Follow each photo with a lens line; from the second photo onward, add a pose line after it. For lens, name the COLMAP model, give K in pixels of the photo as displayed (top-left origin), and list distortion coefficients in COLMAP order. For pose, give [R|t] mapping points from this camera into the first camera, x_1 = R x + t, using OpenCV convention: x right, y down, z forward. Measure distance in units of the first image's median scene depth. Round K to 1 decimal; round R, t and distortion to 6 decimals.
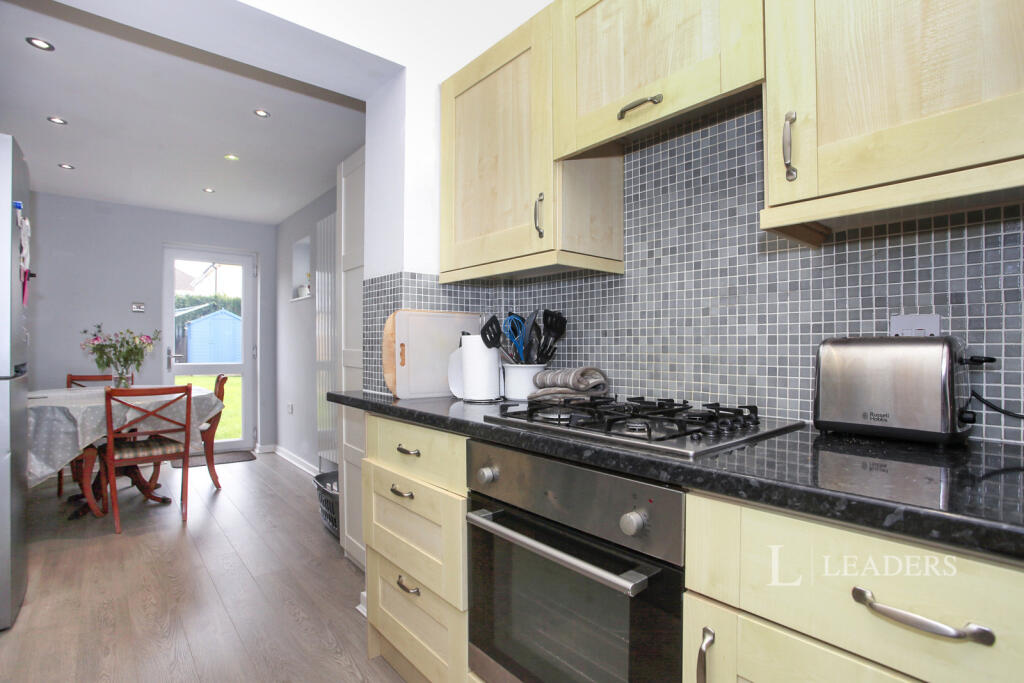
lens RADIAL K [[499.9, 0, 513.0], [0, 499.9, 339.5], [0, 0, 1]] dist [-0.001794, -0.000099]
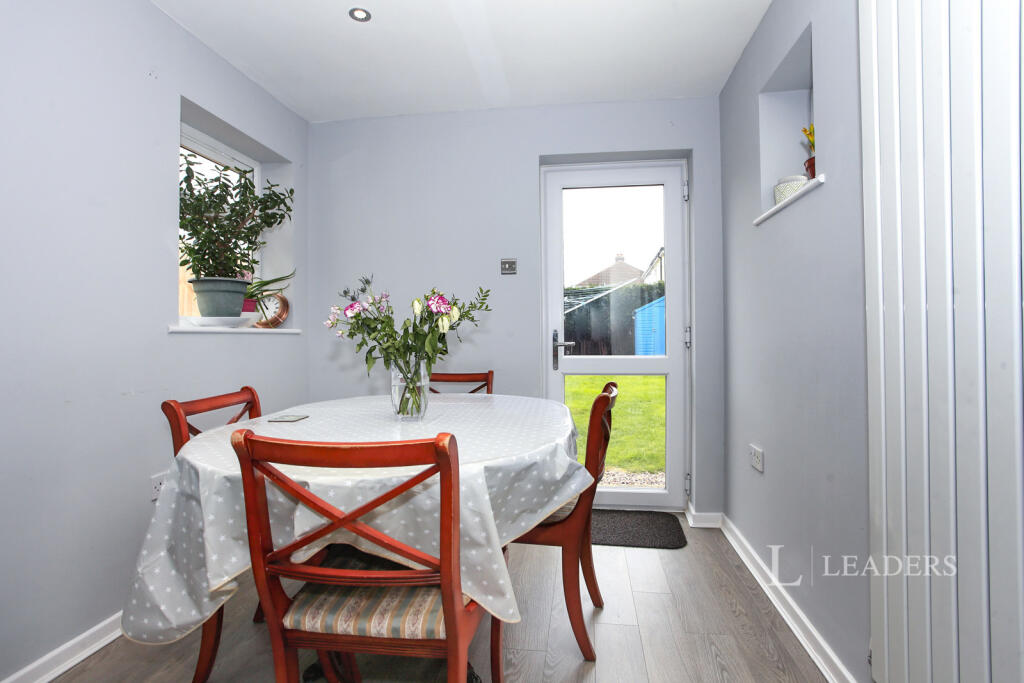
lens RADIAL K [[499.9, 0, 512.7], [0, 499.9, 333.7], [0, 0, 1]] dist [-0.001794, -0.000099]
pose [[0.666777, -0.001612, -0.745255, -0.287559], [0.007332, 0.999963, 0.004397, 0.018524], [0.745221, -0.008396, 0.666765, 0.604082]]
